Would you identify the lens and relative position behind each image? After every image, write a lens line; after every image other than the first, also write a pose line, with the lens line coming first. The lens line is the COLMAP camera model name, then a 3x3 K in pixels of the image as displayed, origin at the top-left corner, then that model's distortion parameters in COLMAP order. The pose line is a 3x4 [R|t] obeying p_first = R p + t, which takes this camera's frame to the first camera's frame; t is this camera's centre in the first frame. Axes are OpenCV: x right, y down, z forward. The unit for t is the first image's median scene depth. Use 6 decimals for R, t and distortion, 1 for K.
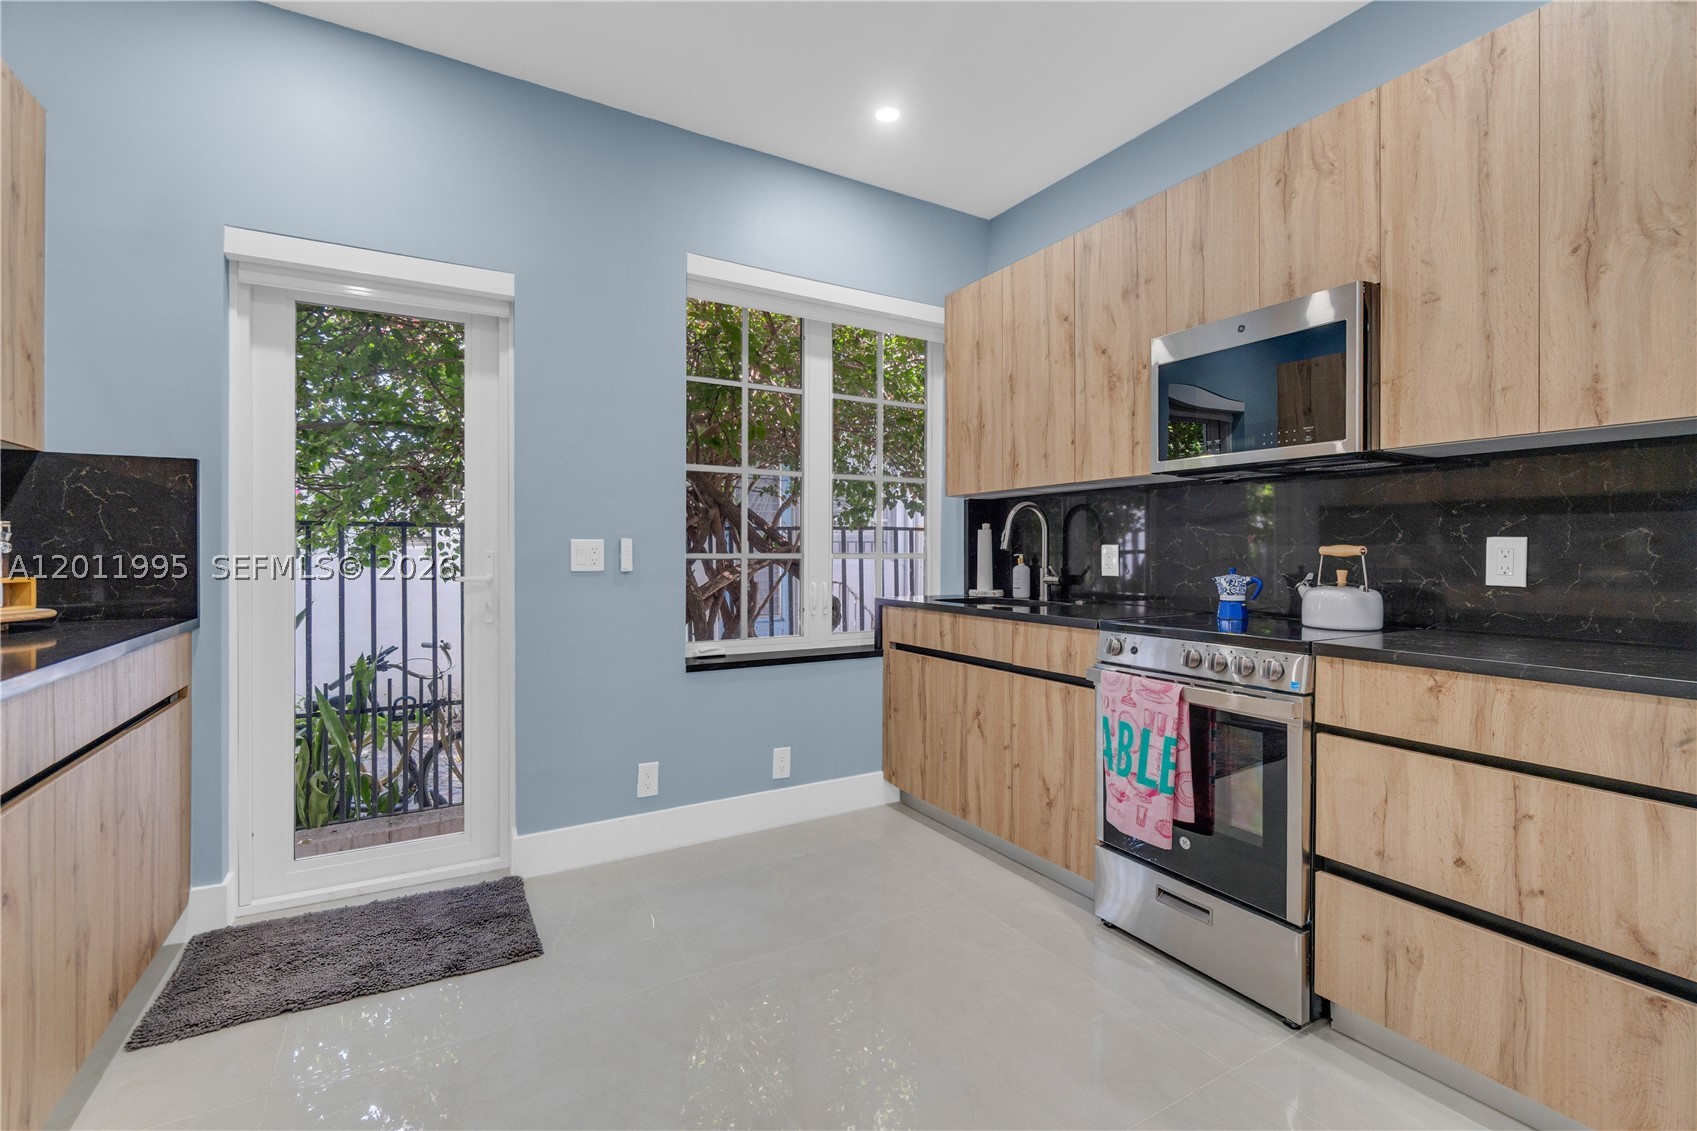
lens RADIAL K [[736.4, 0, 836.7], [0, 736.4, 552.6], [0, 0, 1]] dist [-0.010587, 0.003005]
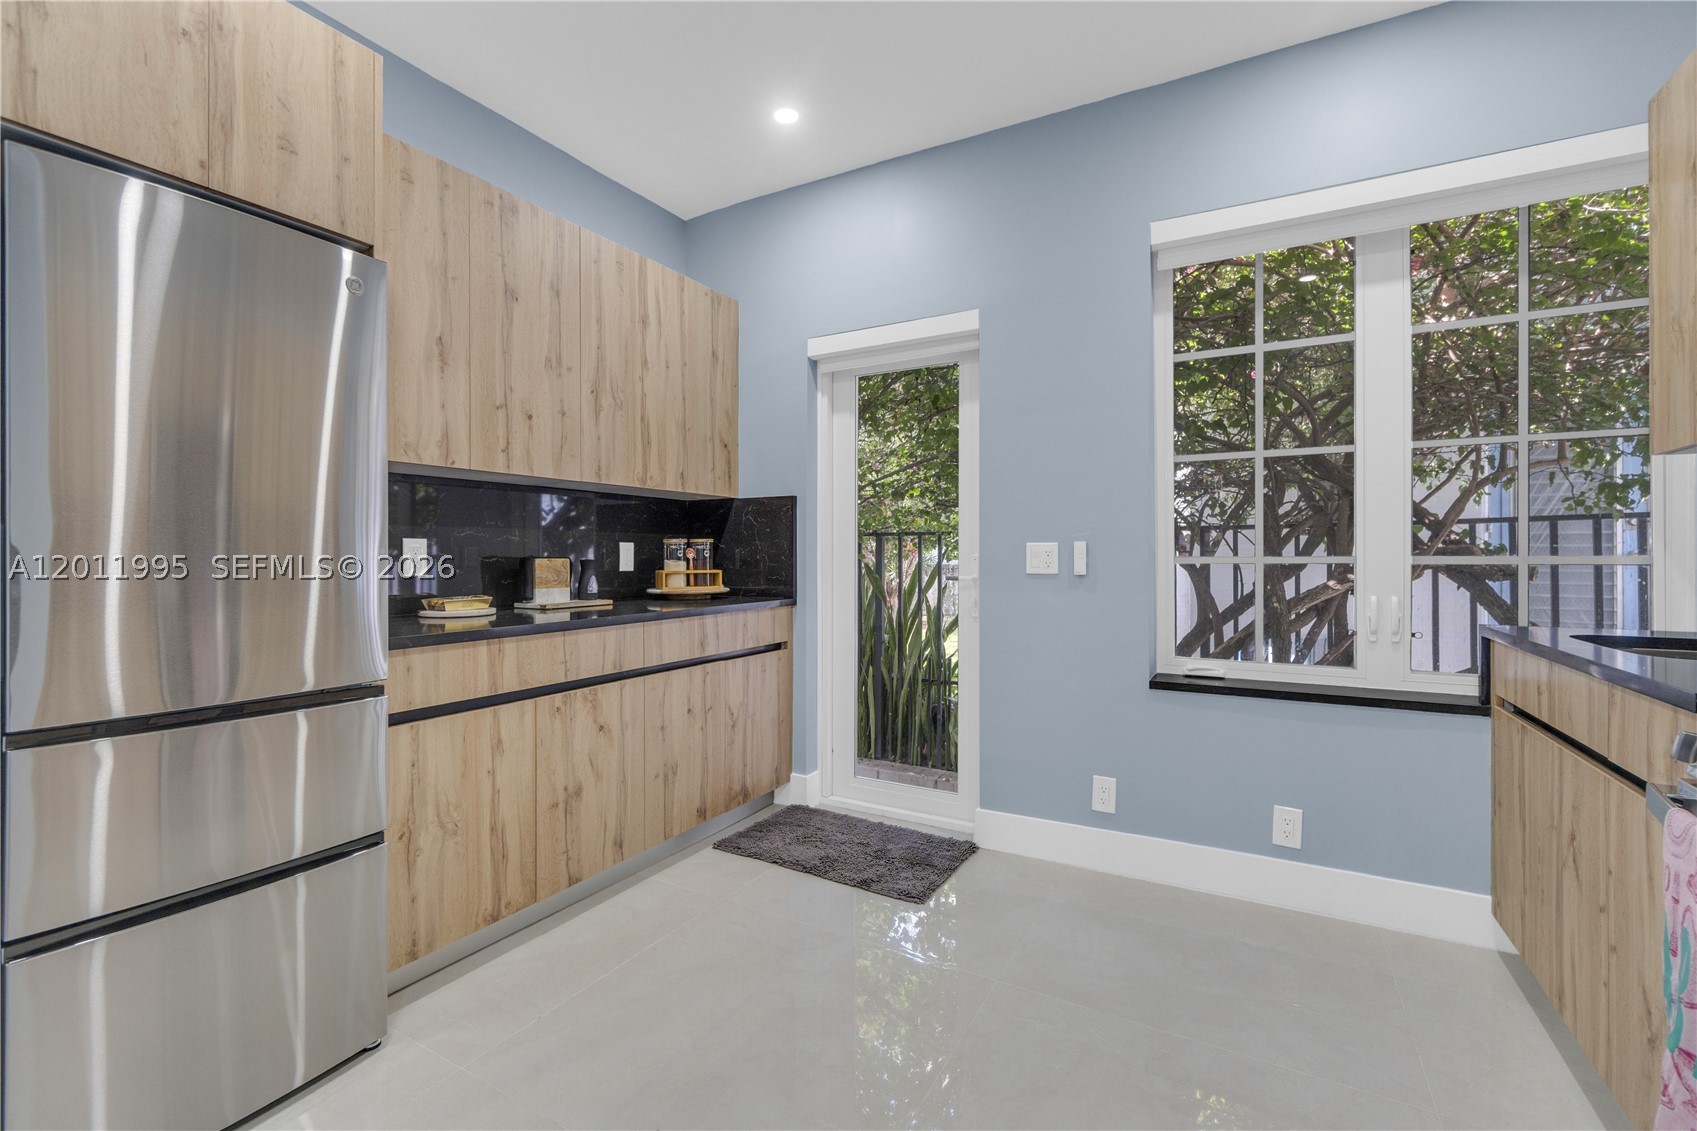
lens RADIAL K [[736.4, 0, 832.4], [0, 736.4, 555.0], [0, 0, 1]] dist [-0.010587, 0.003005]
pose [[0.506399, -0.002573, -0.862295, 0.439007], [0.000981, 0.999997, -0.002407, 0.001239], [0.862299, 0.000373, 0.506400, 0.246458]]
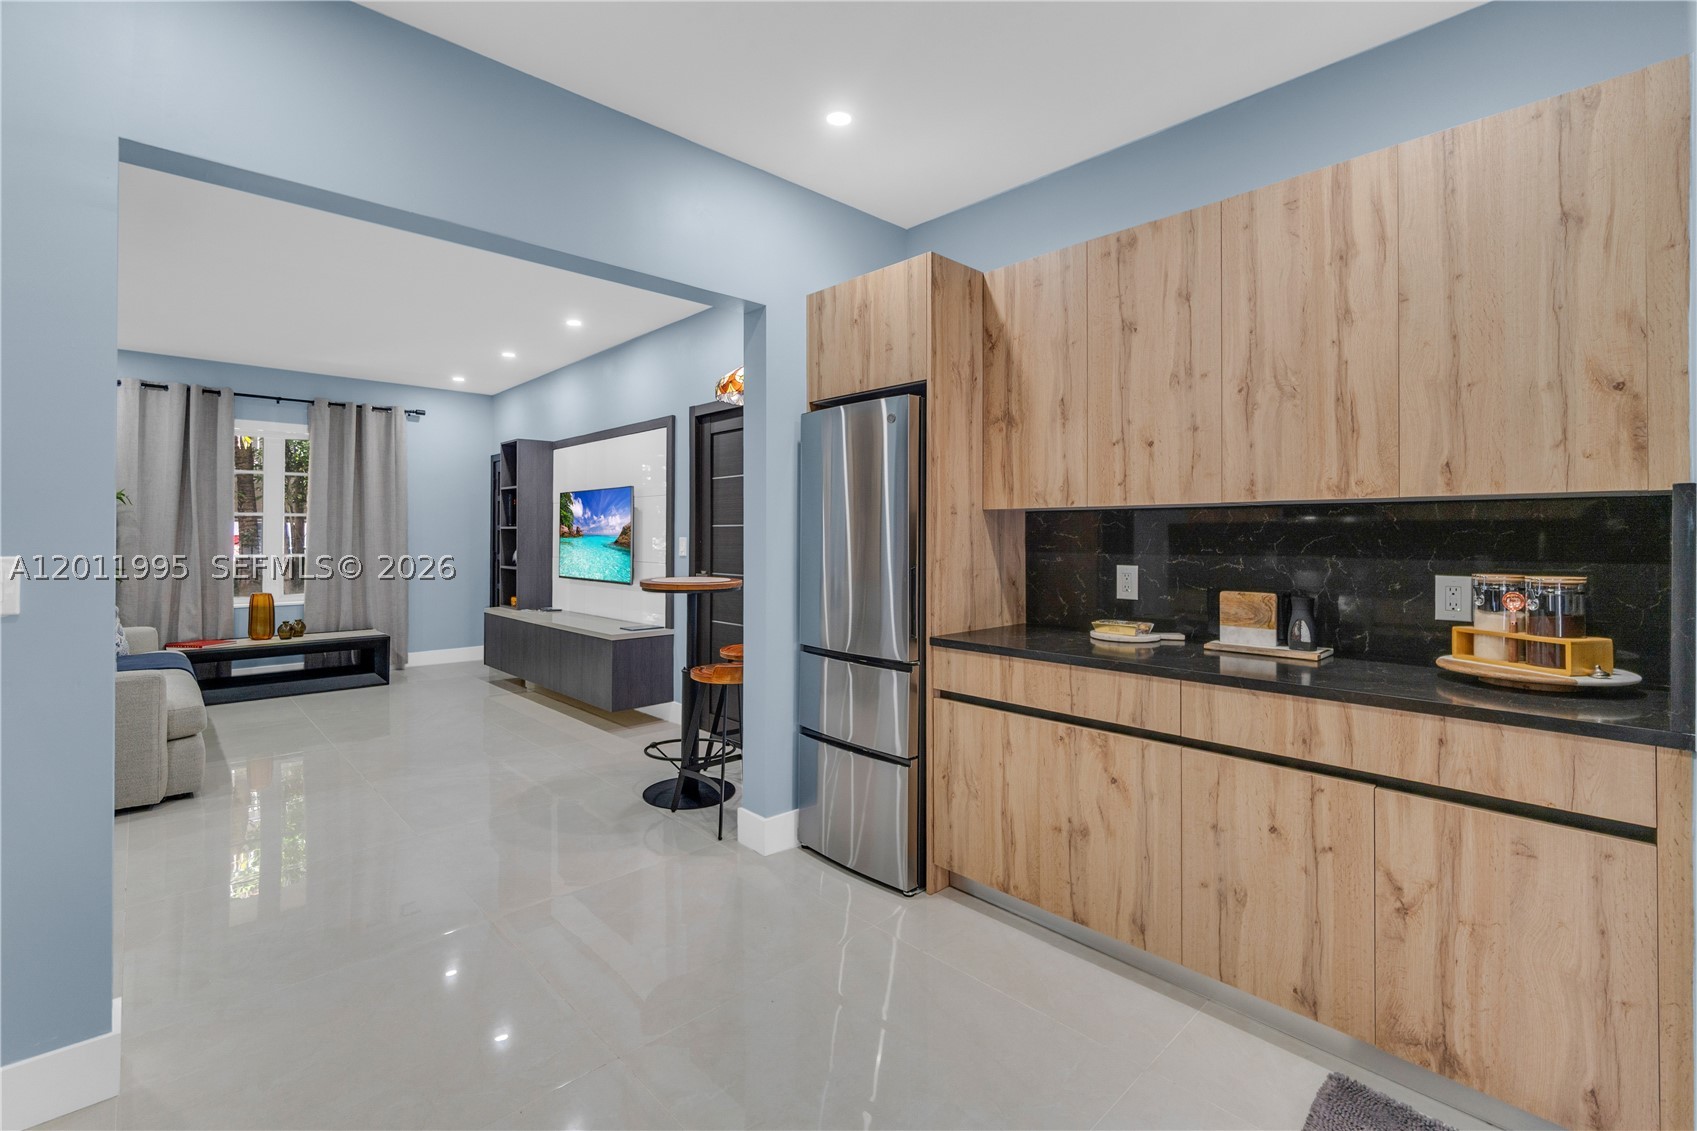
lens RADIAL K [[736.4, 0, 838.4], [0, 736.4, 525.9], [0, 0, 1]] dist [-0.010587, 0.003005]
pose [[-0.970689, -0.006586, -0.240247, -0.008208], [-0.003991, 0.999928, -0.011286, -0.069831], [0.240304, -0.009997, -0.970646, 1.250851]]
